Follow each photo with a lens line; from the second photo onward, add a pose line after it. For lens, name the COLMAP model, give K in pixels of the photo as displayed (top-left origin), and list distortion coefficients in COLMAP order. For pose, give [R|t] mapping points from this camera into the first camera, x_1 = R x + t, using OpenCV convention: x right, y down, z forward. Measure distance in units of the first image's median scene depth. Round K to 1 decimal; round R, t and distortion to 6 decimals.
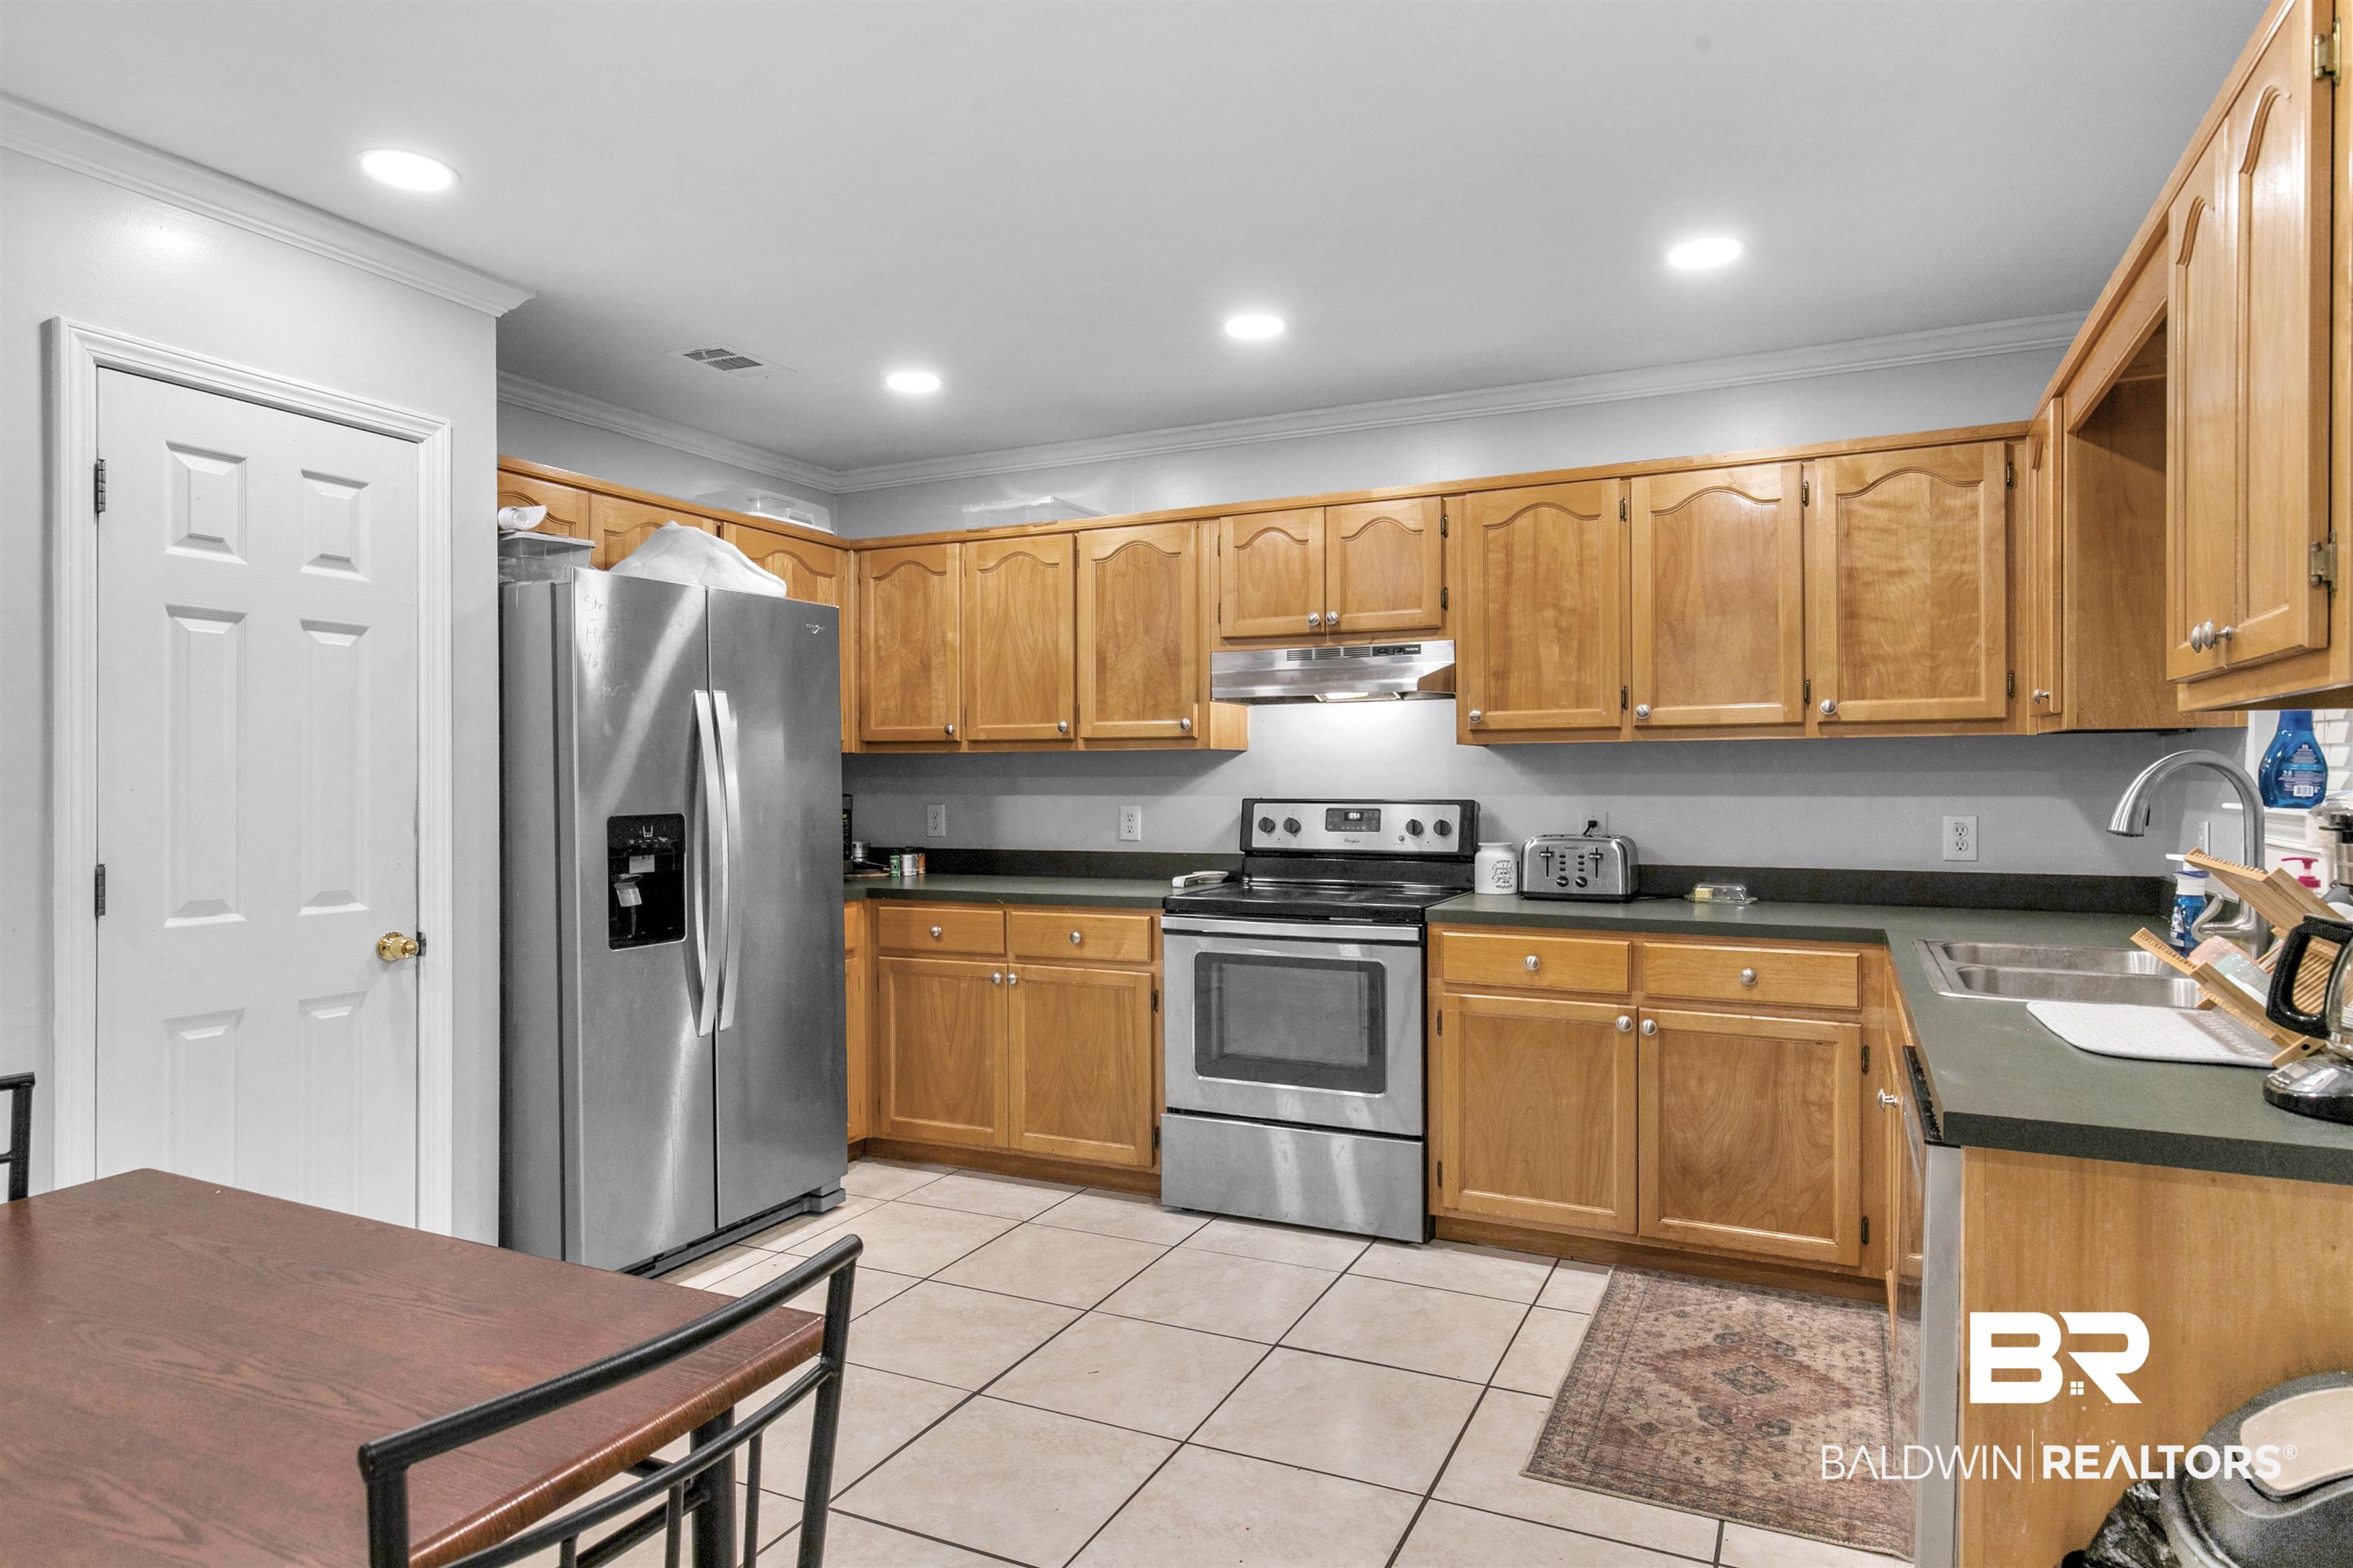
lens RADIAL K [[1360.9, 0, 1183.7], [0, 1360.9, 791.6], [0, 0, 1]] dist [0.007581, 0.000317]
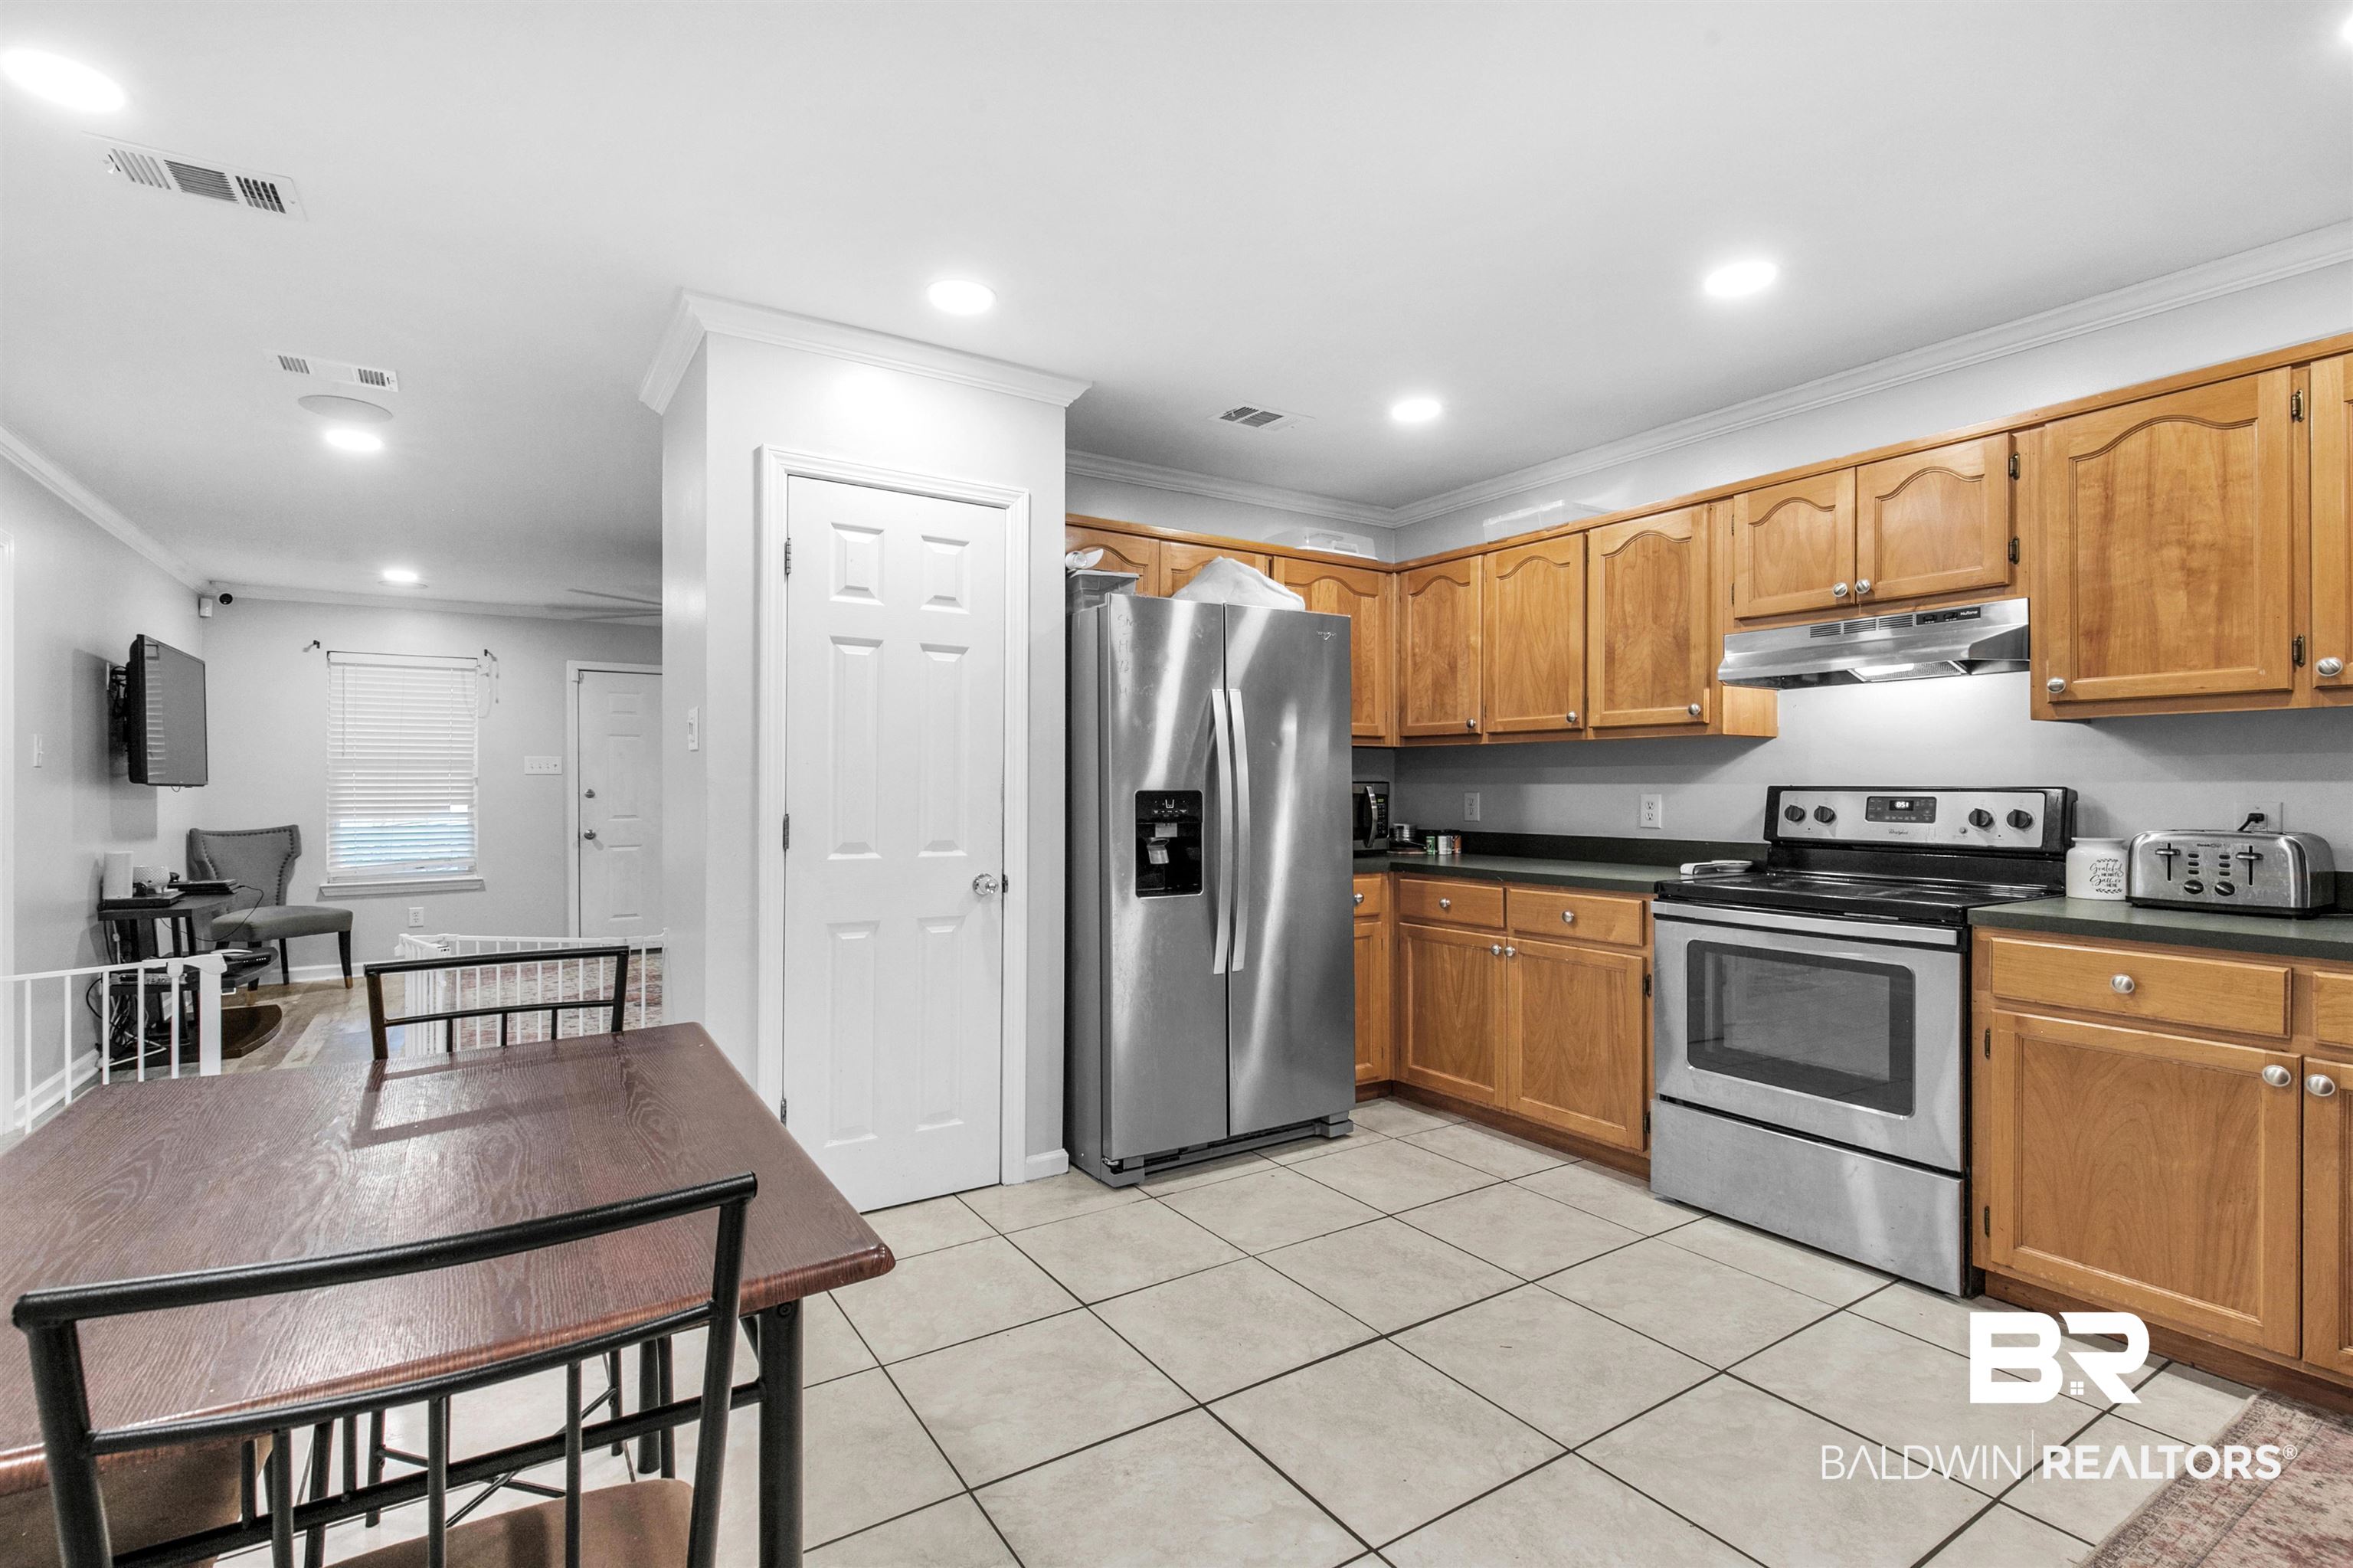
lens RADIAL K [[1083.7, 0, 1175.9], [0, 1083.7, 790.0], [0, 0, 1]] dist [0.004733, -0.002258]
pose [[0.847449, 0.005866, -0.530844, 0.111948], [-0.009413, 0.999948, -0.003978, 0.017399], [0.530793, 0.008368, 0.847460, 0.145569]]
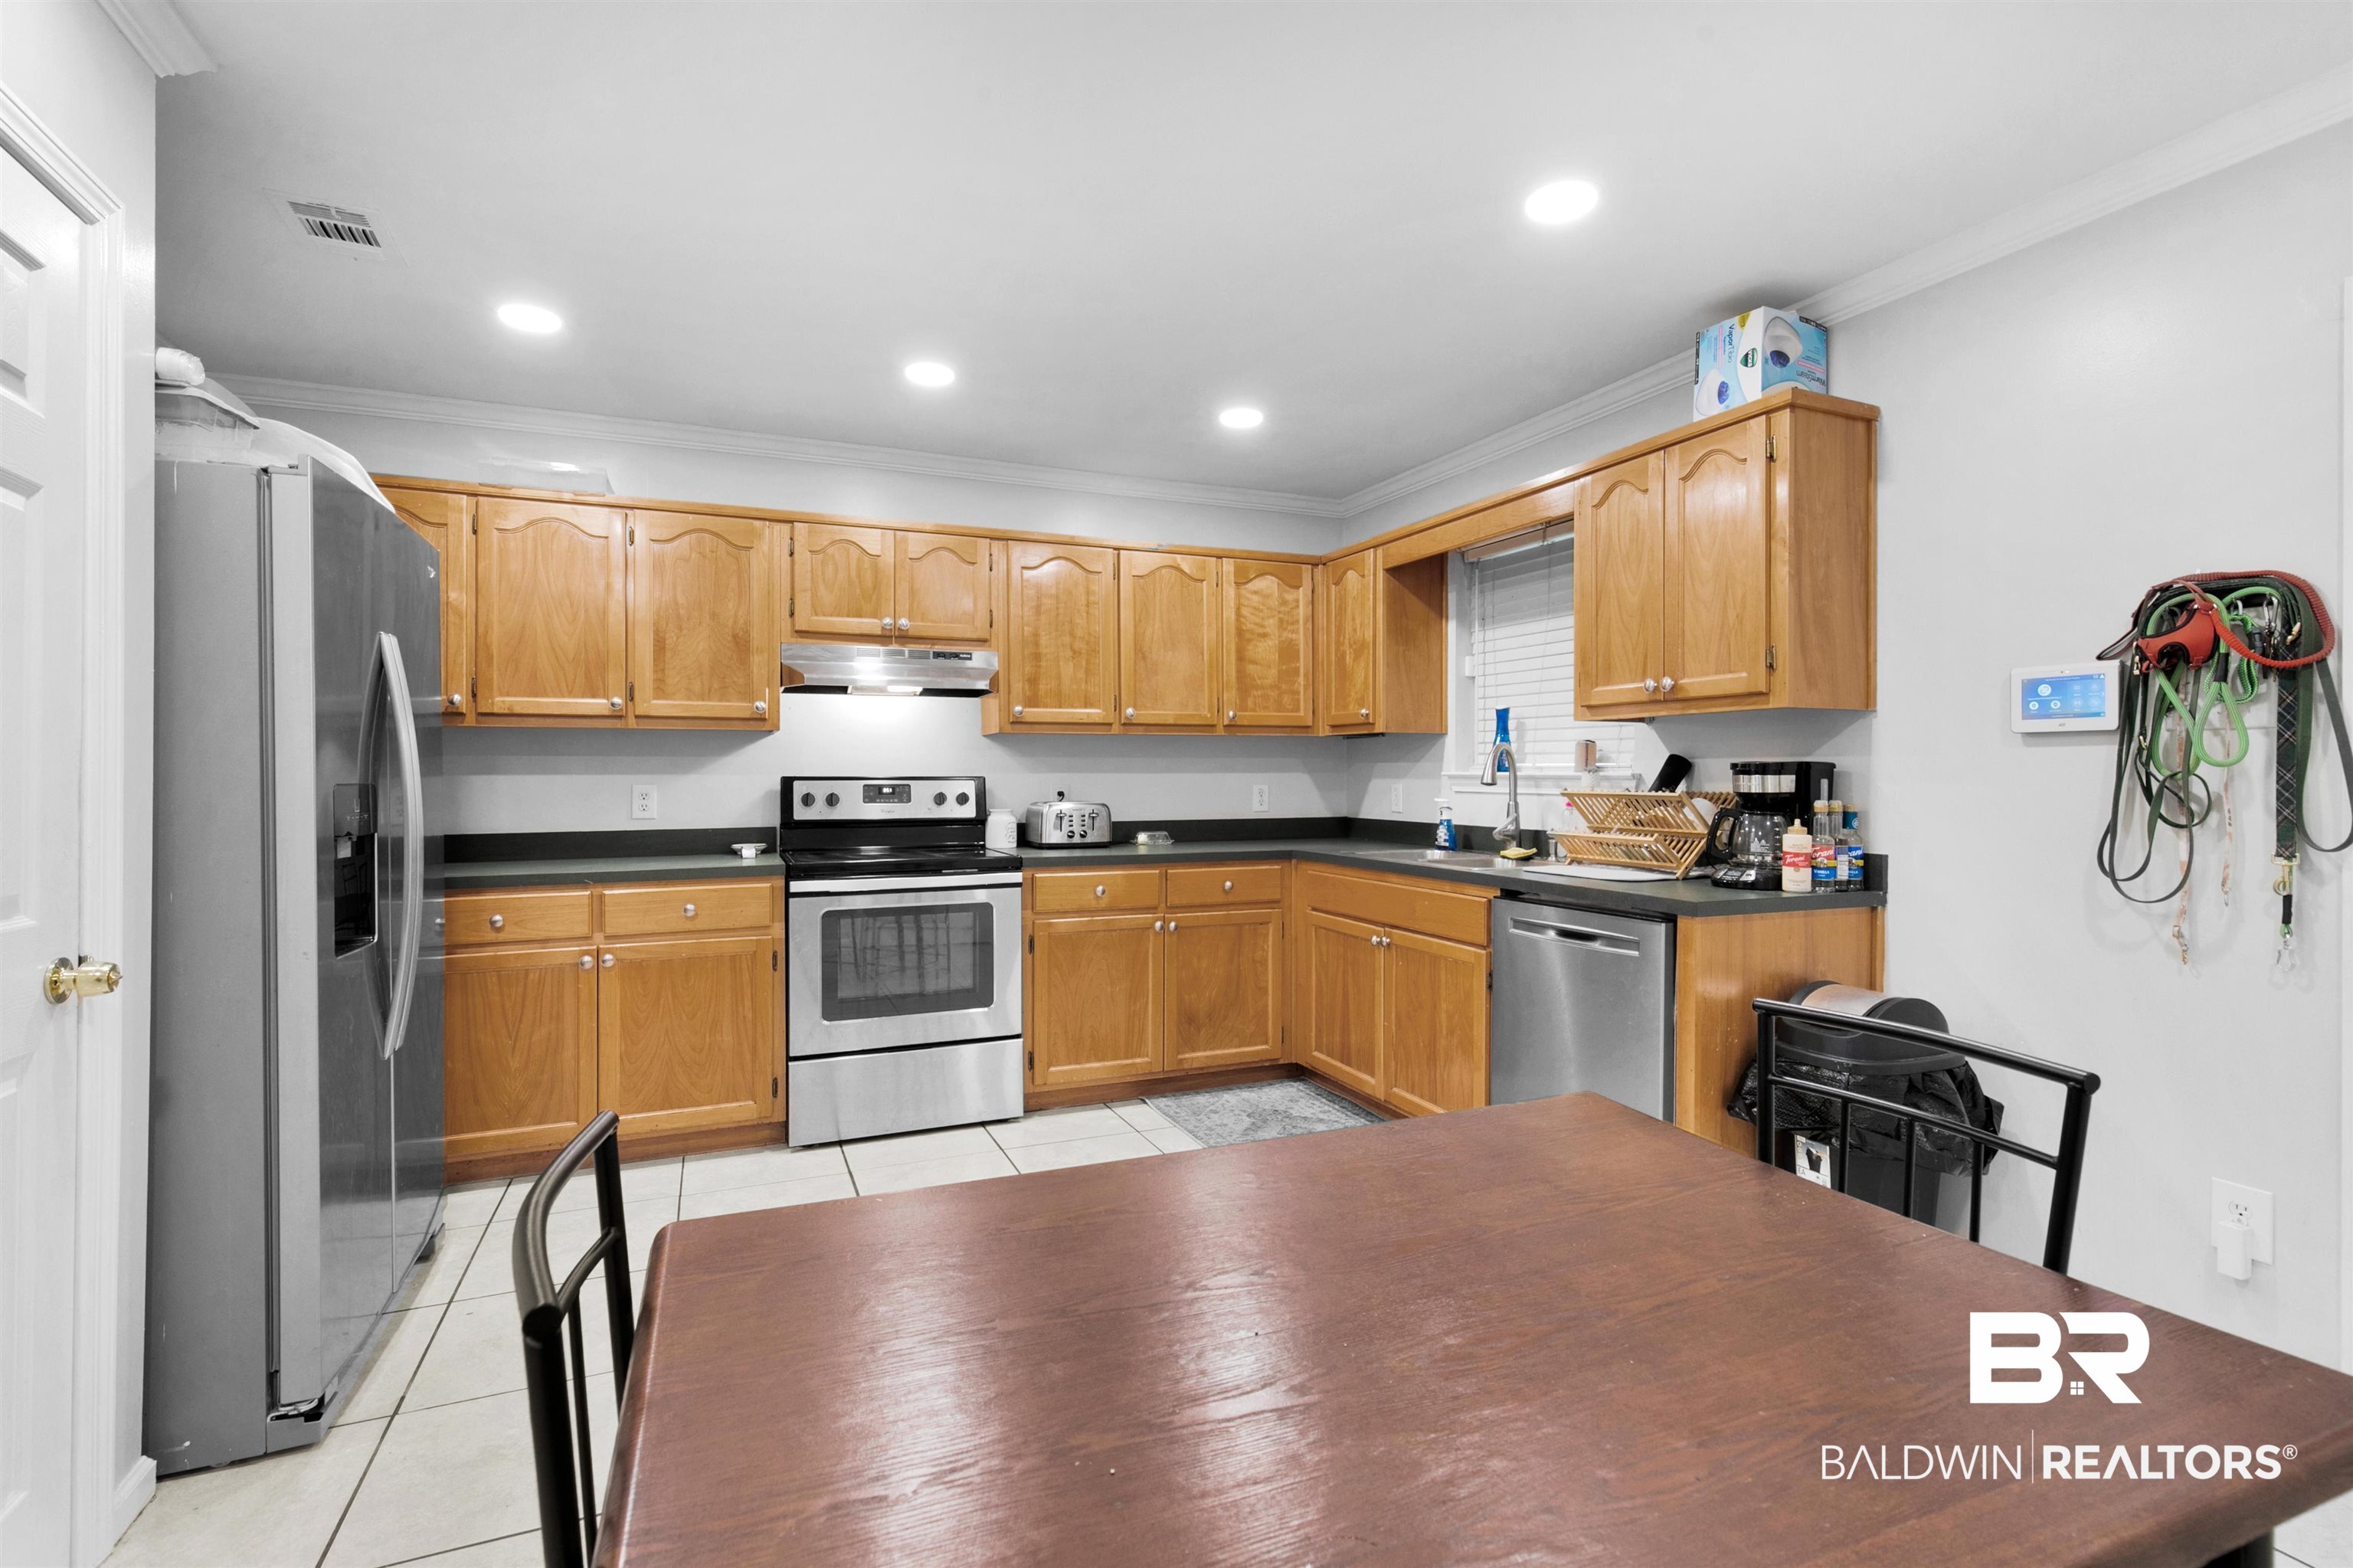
lens RADIAL K [[1083.7, 0, 1207.5], [0, 1083.7, 783.1], [0, 0, 1]] dist [0.004733, -0.002258]
pose [[0.653035, -0.003344, 0.757320, -0.465980], [0.008866, 0.999955, -0.003230, 0.019236], [-0.757275, 0.008823, 0.653036, 0.184054]]
